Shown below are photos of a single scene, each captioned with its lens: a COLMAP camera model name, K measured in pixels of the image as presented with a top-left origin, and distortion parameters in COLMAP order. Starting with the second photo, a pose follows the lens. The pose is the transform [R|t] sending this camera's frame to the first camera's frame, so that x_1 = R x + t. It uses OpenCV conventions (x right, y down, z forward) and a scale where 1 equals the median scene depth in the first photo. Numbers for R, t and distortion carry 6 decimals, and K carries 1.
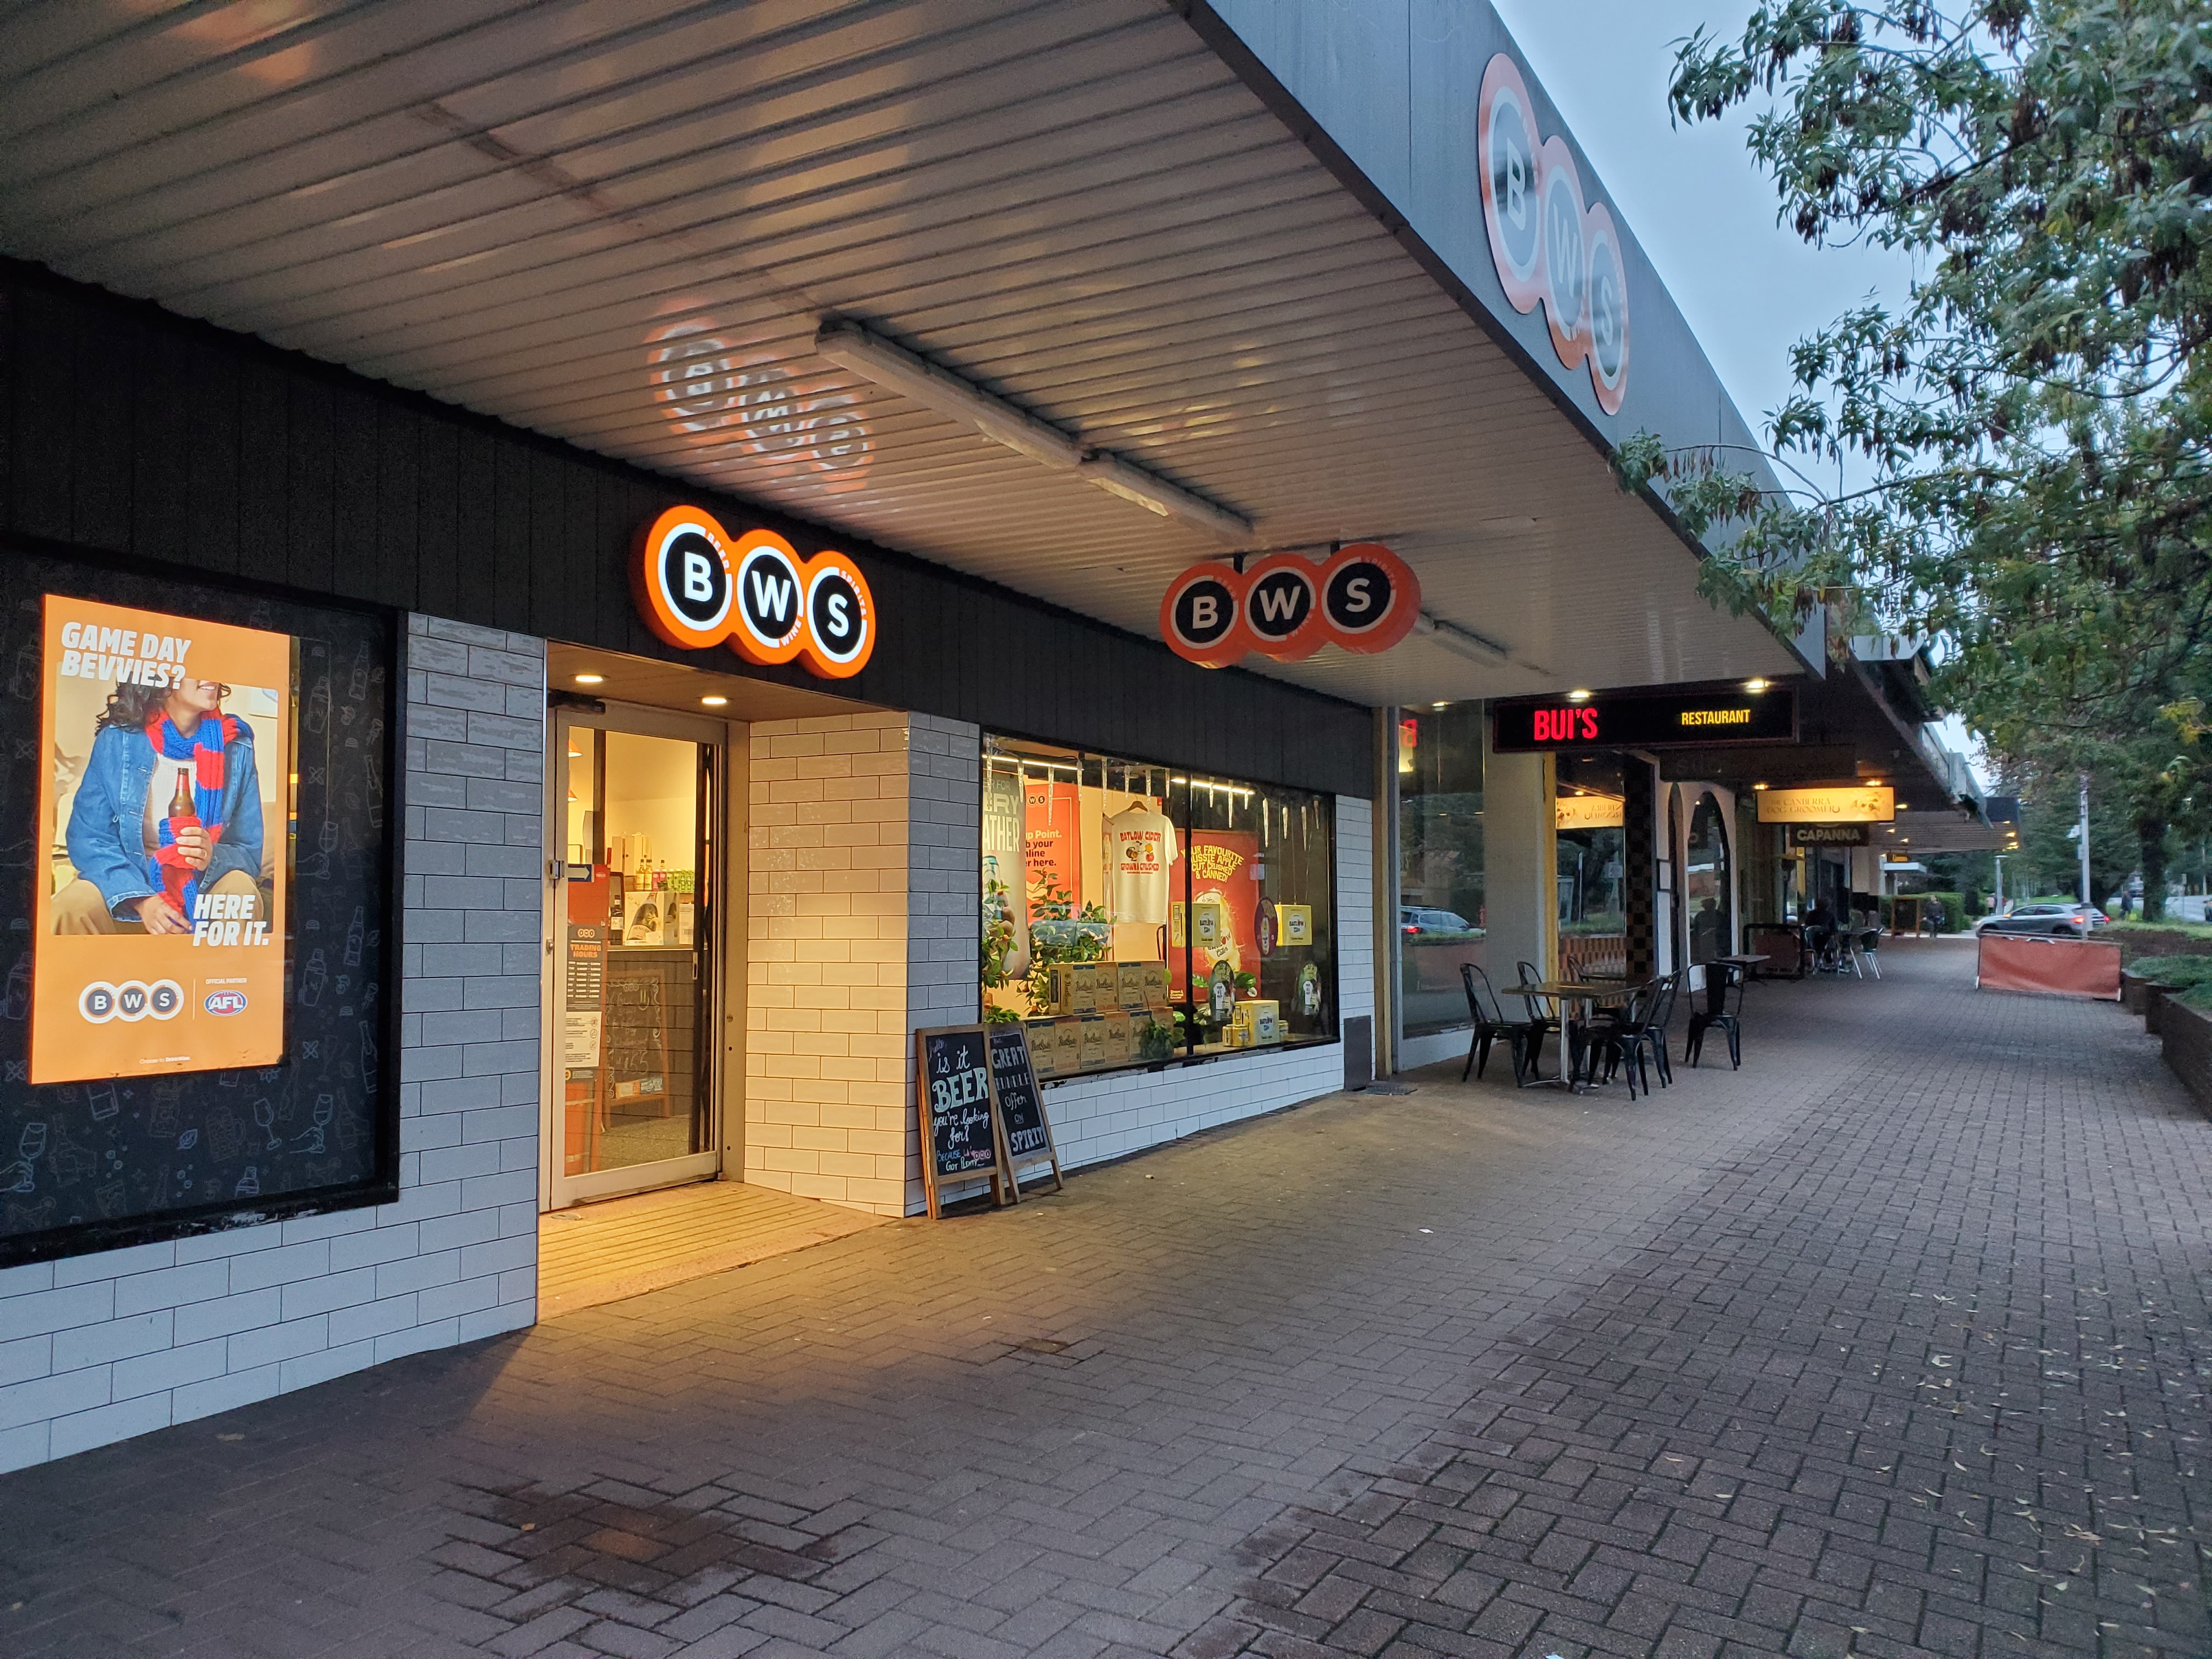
lens RADIAL K [[1693.5, 0, 1106.0], [0, 1693.5, 829.5], [0, 0, 1]] dist [0.010706, 0.008237]
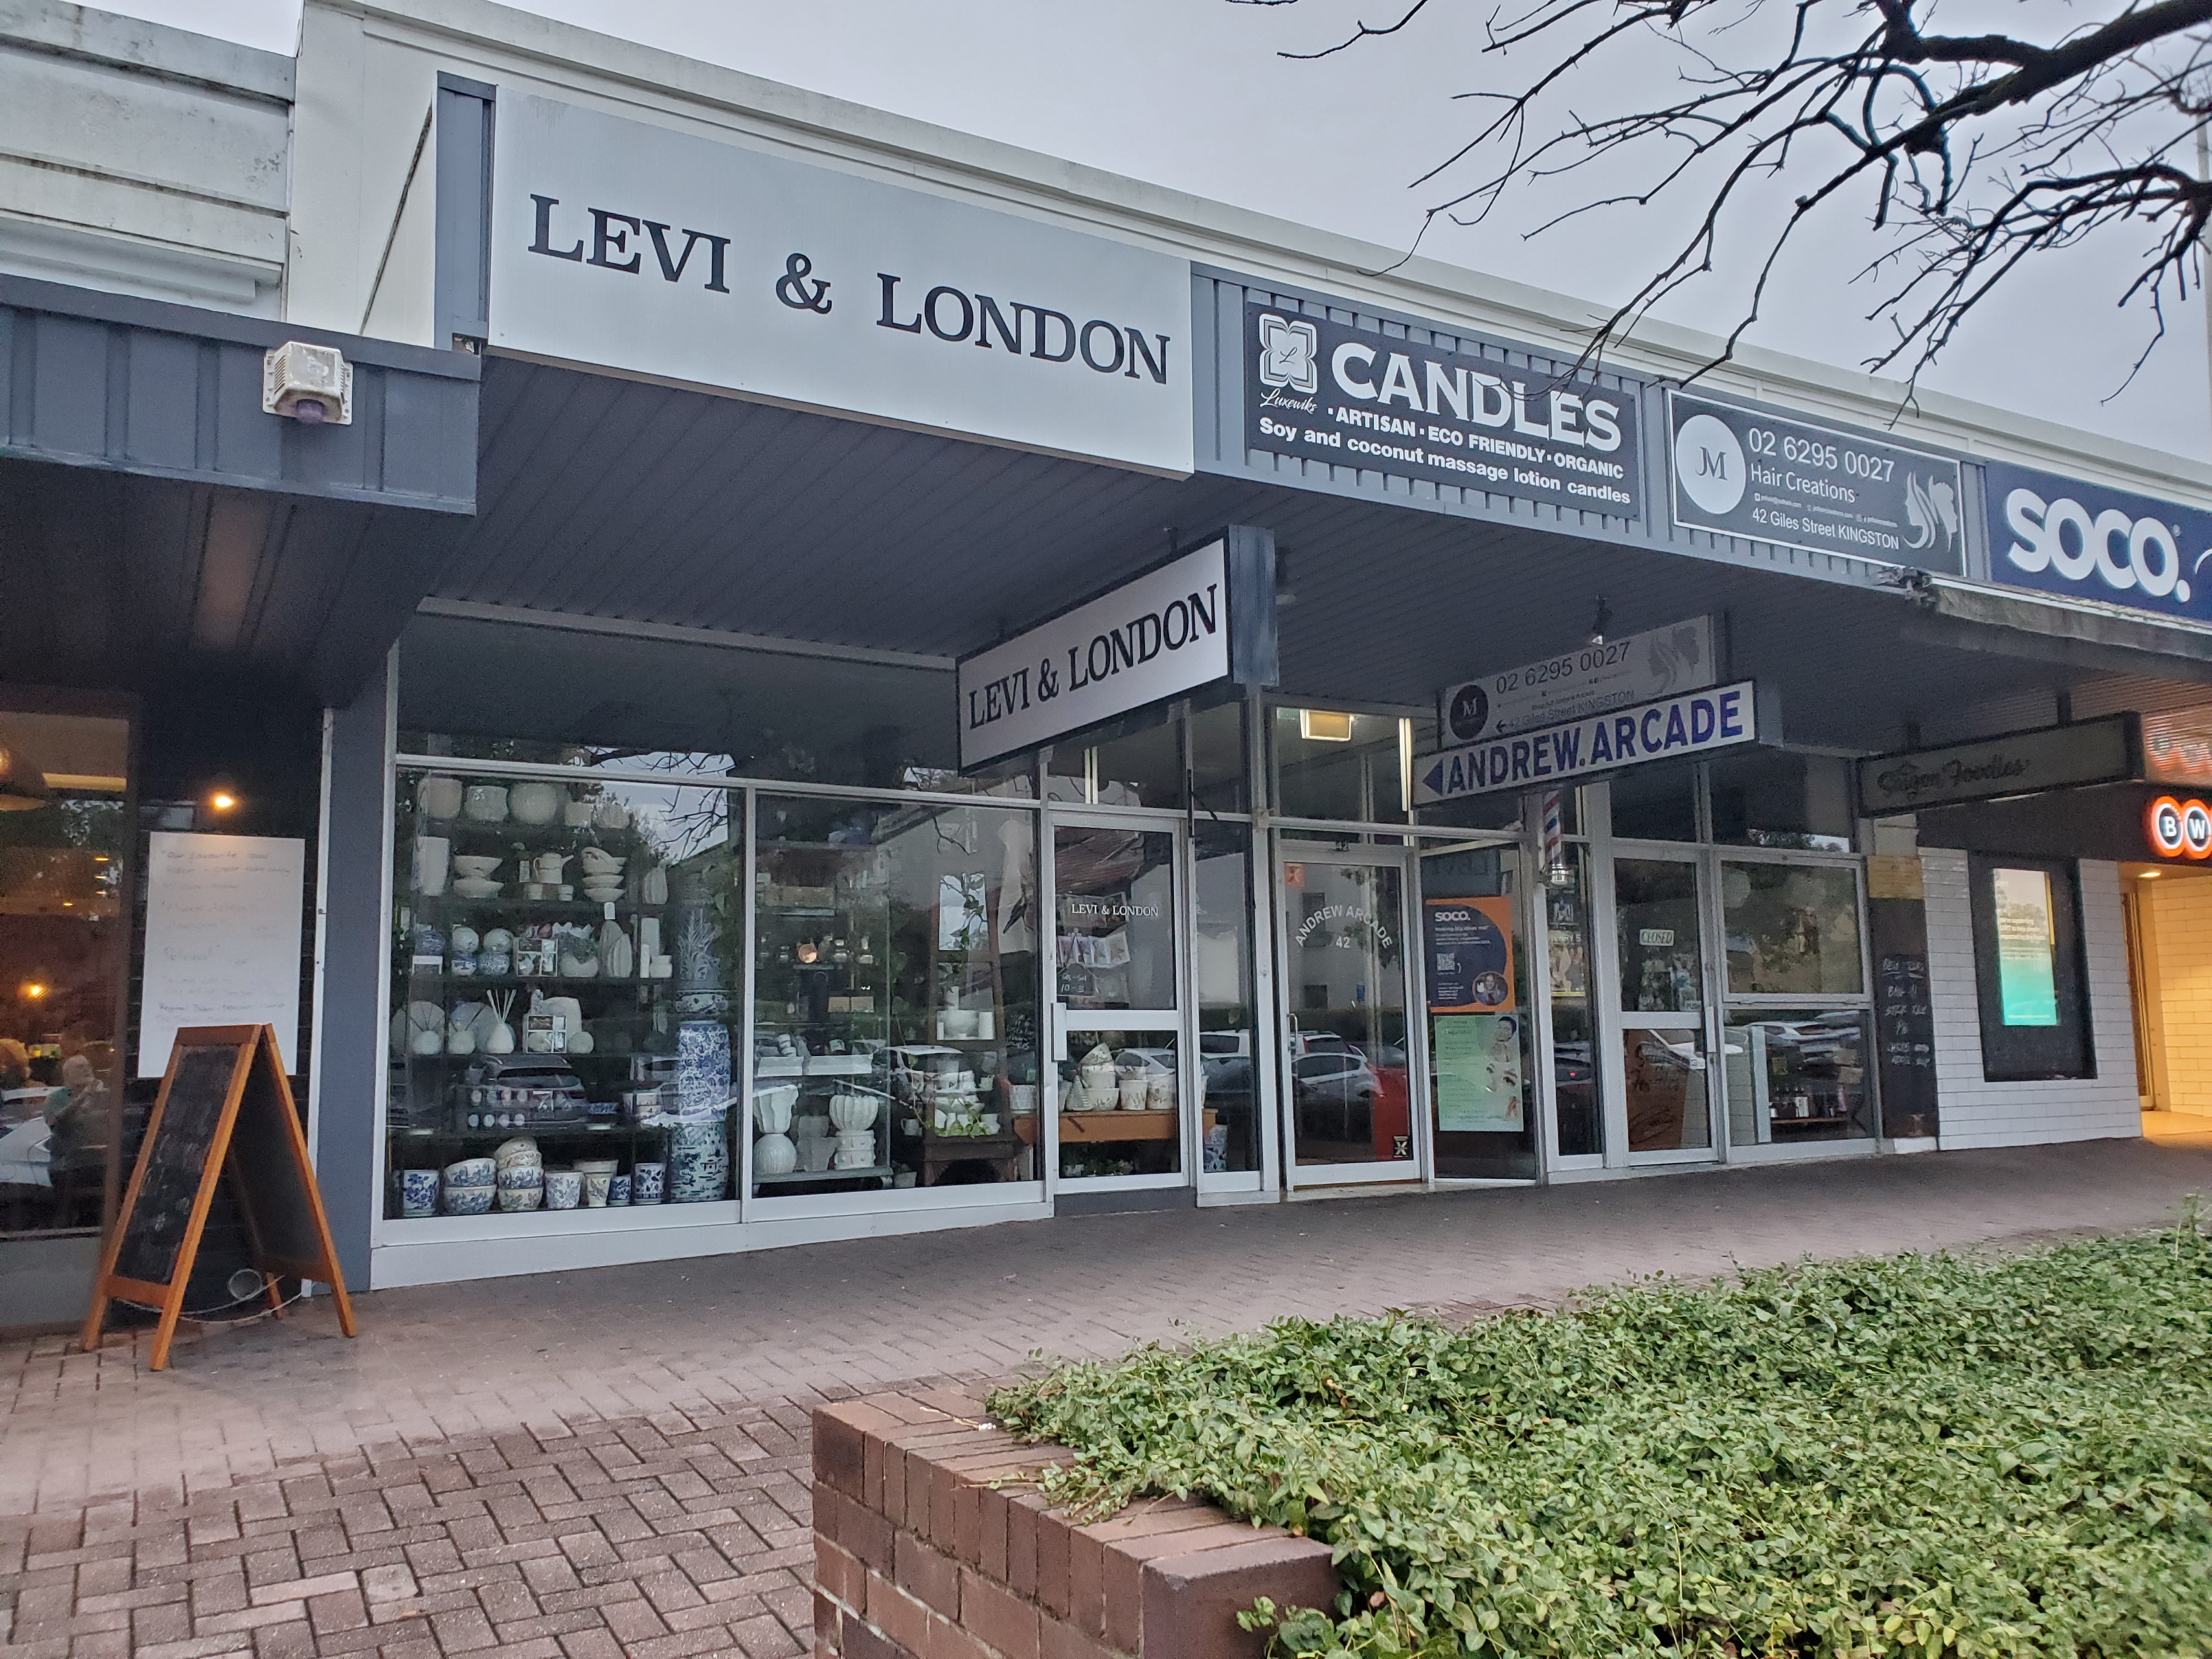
lens RADIAL K [[1736.0, 0, 1109.1], [0, 1736.0, 866.6], [0, 0, 1]] dist [-0.005565, 0.039003]
pose [[0.852010, -0.075211, -0.518095, -0.248356], [0.050446, 0.996816, -0.061747, -0.019599], [0.521089, 0.026473, 0.853092, -1.806210]]
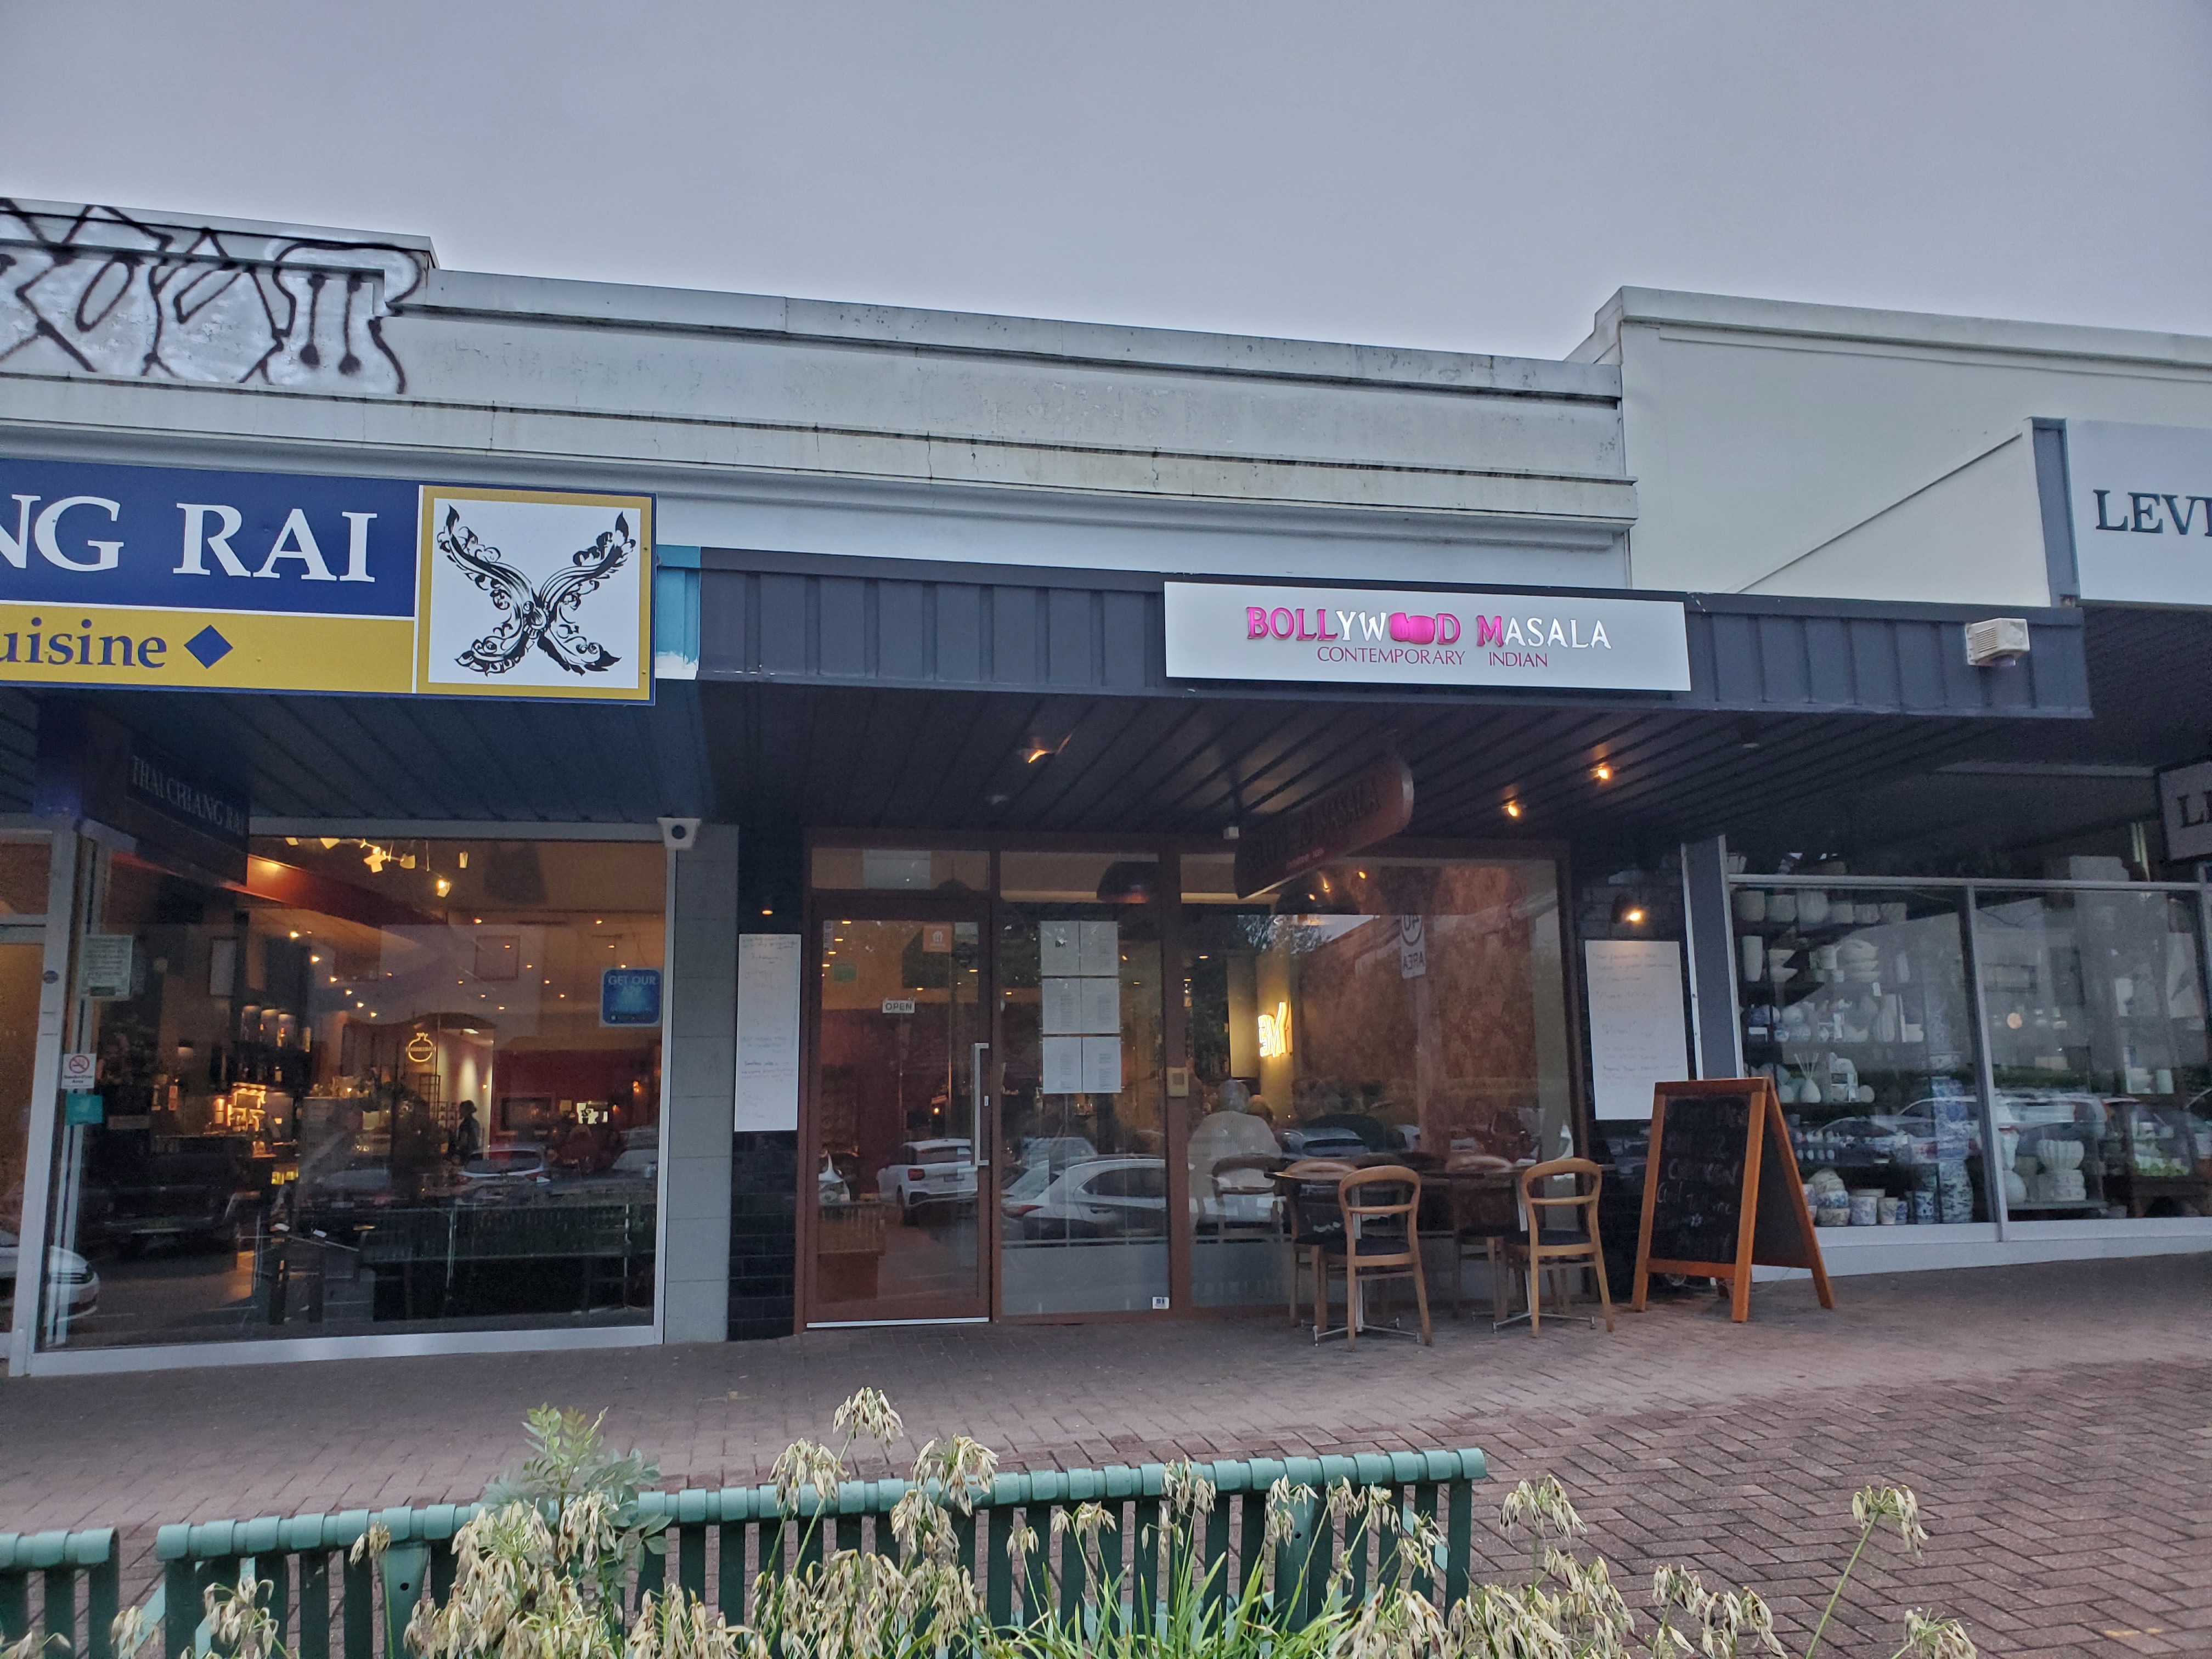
lens RADIAL K [[1736.0, 0, 1109.1], [0, 1736.0, 866.6], [0, 0, 1]] dist [-0.005565, 0.039003]
pose [[0.649606, -0.129323, -0.749192, -0.622603], [0.060395, 0.991090, -0.118712, -0.071050], [0.757869, 0.031869, 0.651628, -3.023327]]
